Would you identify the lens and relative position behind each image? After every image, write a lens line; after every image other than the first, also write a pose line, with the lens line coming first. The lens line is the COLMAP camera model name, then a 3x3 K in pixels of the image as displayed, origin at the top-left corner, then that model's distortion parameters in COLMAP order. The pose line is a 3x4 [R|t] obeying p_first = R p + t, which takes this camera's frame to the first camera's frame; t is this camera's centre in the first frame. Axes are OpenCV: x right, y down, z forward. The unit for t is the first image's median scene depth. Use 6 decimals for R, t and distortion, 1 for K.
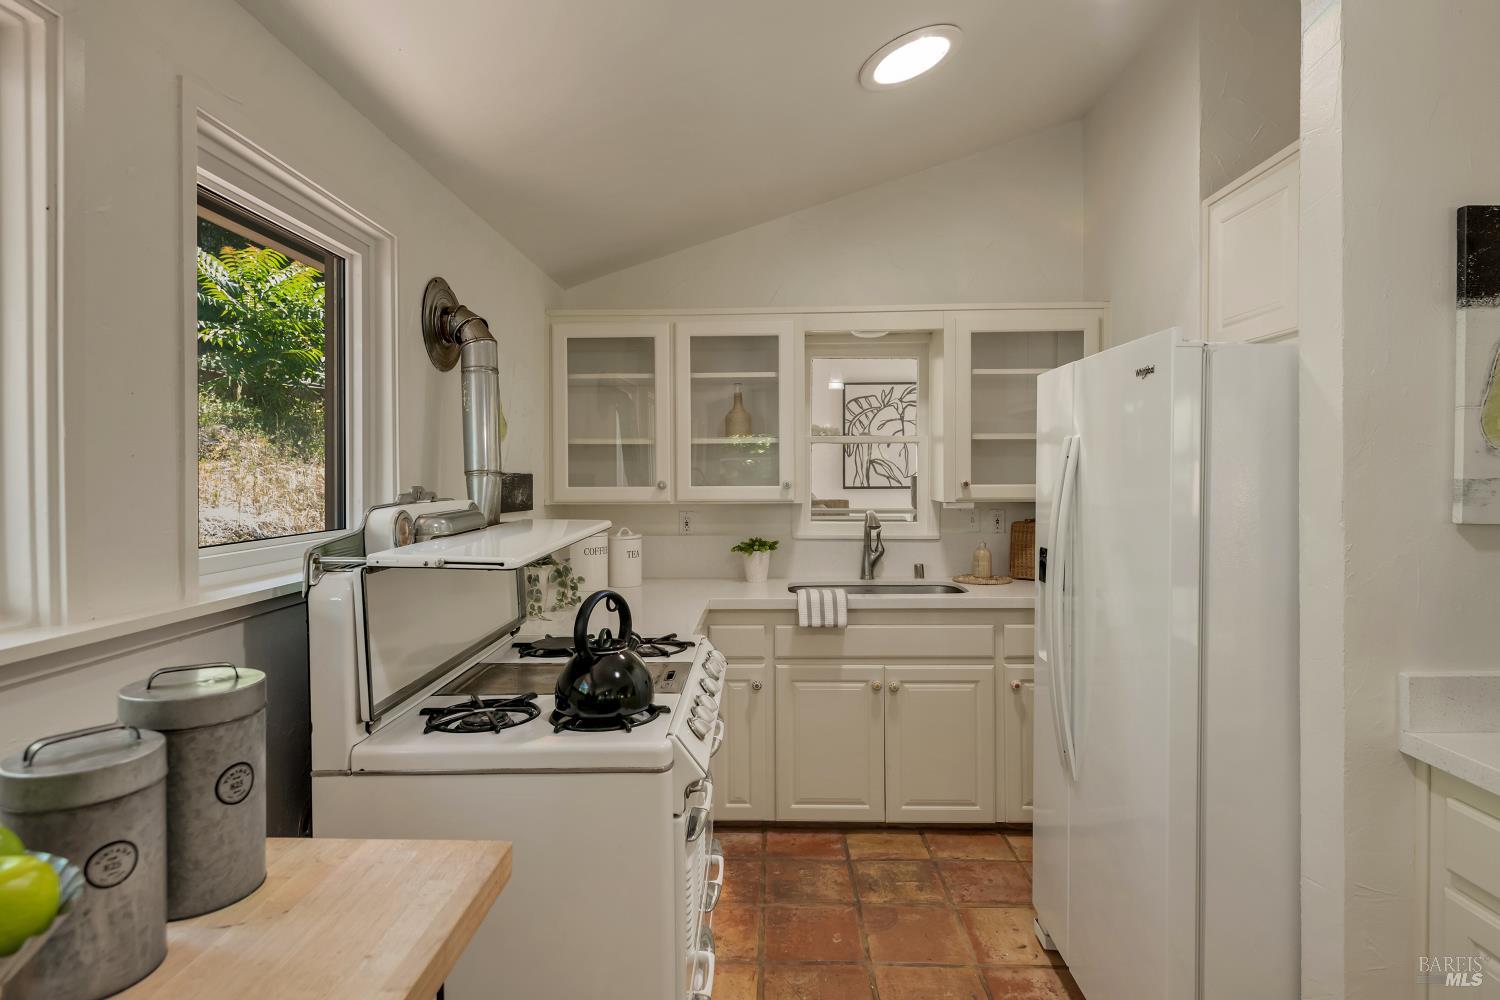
lens RADIAL K [[825.0, 0, 742.8], [0, 825.0, 474.6], [0, 0, 1]] dist [0.018242, -0.017513]
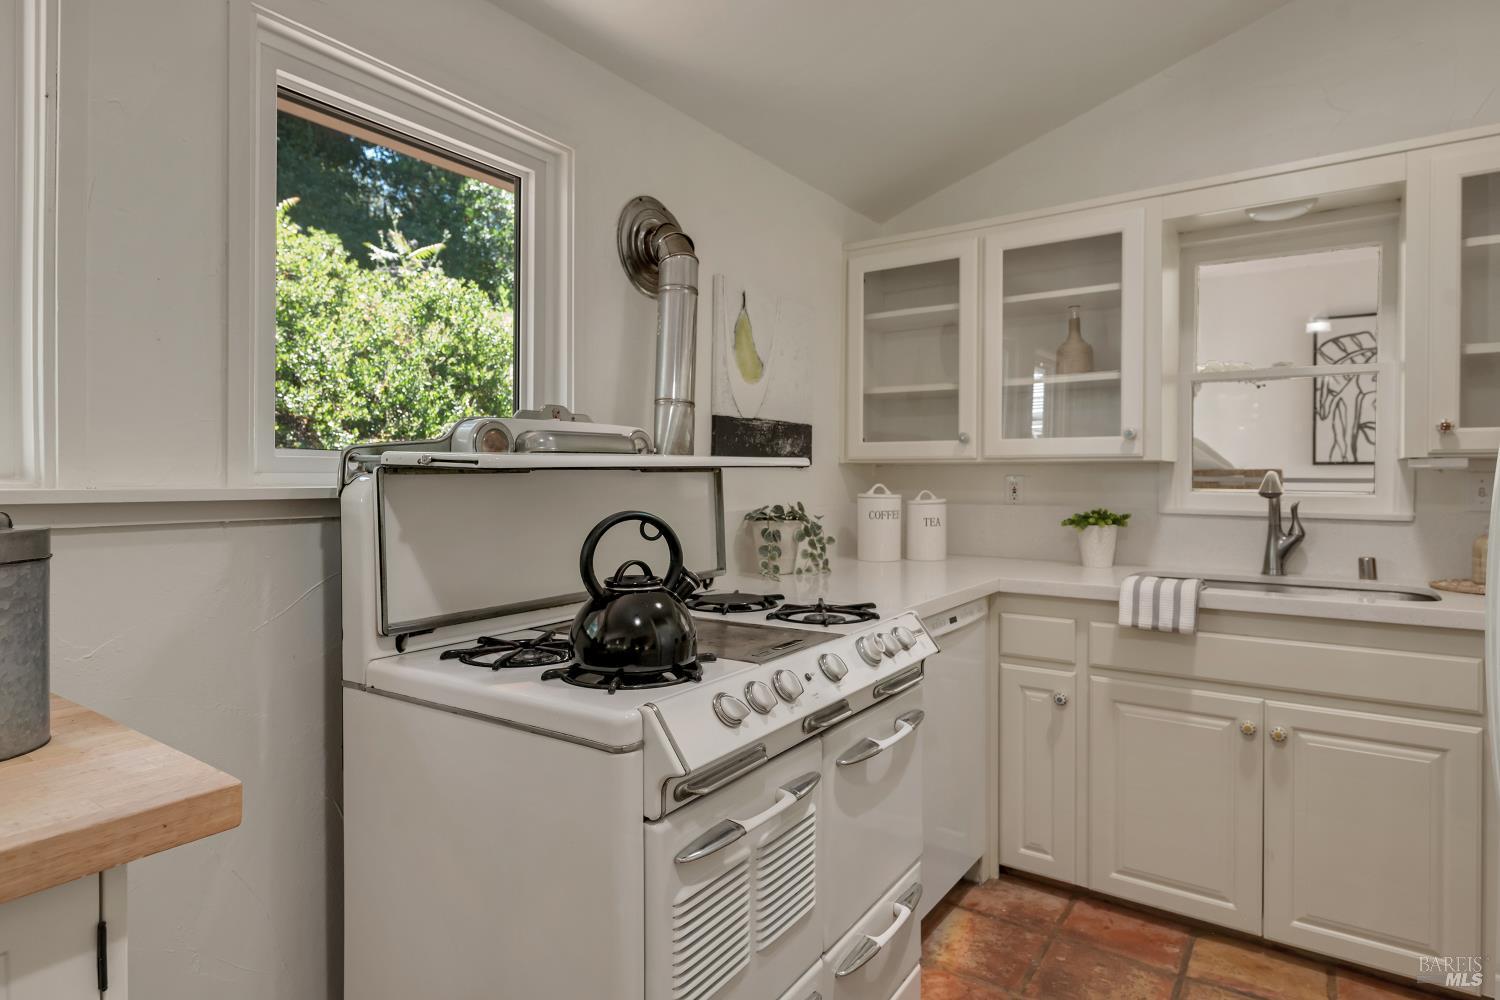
lens RADIAL K [[825.0, 0, 742.8], [0, 825.0, 474.6], [0, 0, 1]] dist [0.018242, -0.017513]
pose [[0.837768, 0.010469, -0.545927, 0.179823], [-0.011988, 0.999928, 0.000778, 0.055777], [0.545895, 0.005893, 0.837833, 0.217549]]
